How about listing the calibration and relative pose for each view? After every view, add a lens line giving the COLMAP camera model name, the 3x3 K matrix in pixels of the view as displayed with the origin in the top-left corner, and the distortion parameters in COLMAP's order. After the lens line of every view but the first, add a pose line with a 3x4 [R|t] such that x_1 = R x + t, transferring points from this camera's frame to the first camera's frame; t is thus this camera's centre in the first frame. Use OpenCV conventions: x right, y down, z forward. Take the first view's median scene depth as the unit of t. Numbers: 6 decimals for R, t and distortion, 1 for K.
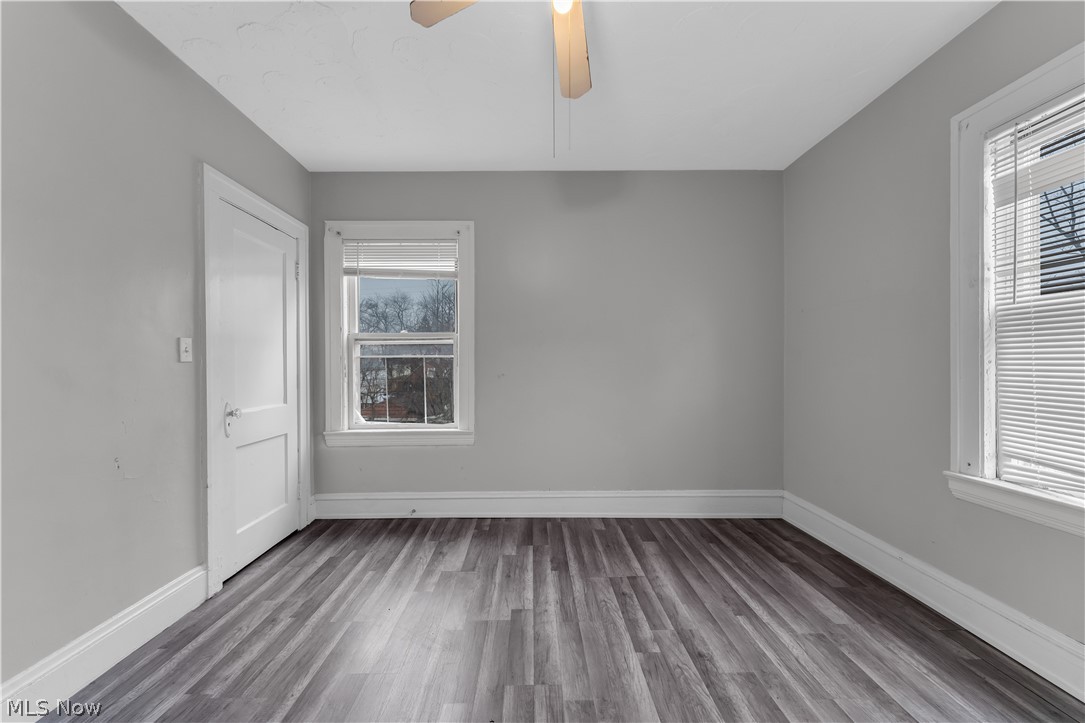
lens RADIAL K [[433.7, 0, 536.8], [0, 433.7, 365.1], [0, 0, 1]] dist [-0.000911, -0.000074]
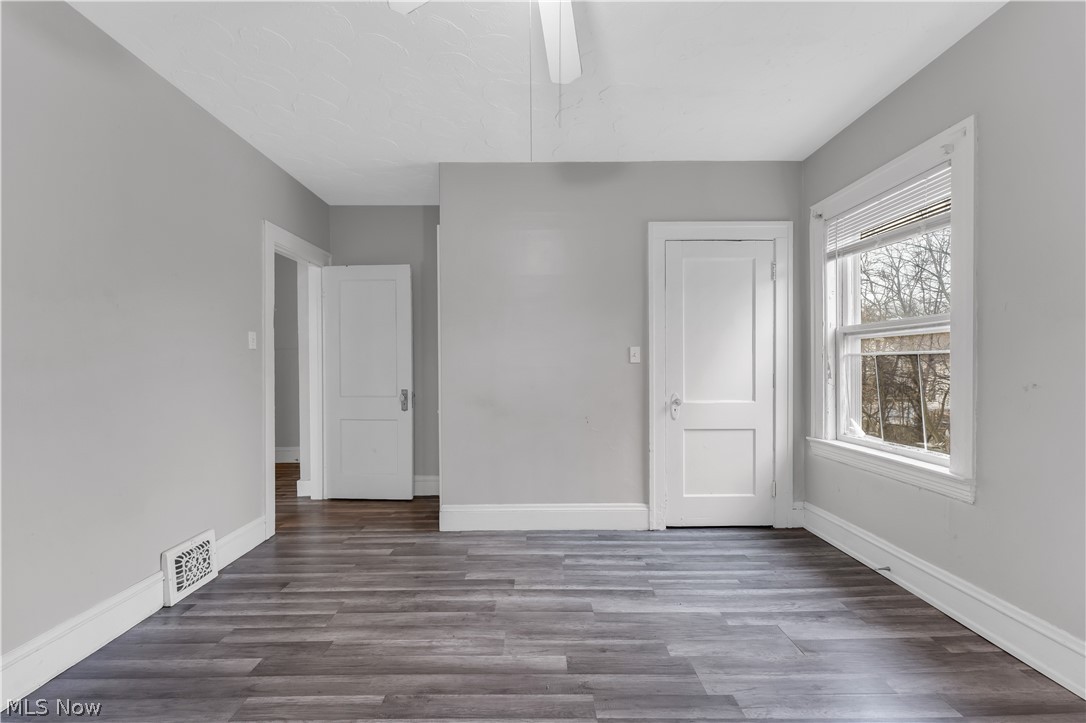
lens RADIAL K [[433.0, 0, 535.7], [0, 433.0, 366.2], [0, 0, 1]] dist [0.000579, 0.000061]
pose [[-0.008075, 0.009298, -0.999924, 0.565119], [0.002697, 0.999953, 0.009276, -0.008571], [0.999964, -0.002622, -0.008099, 0.552301]]
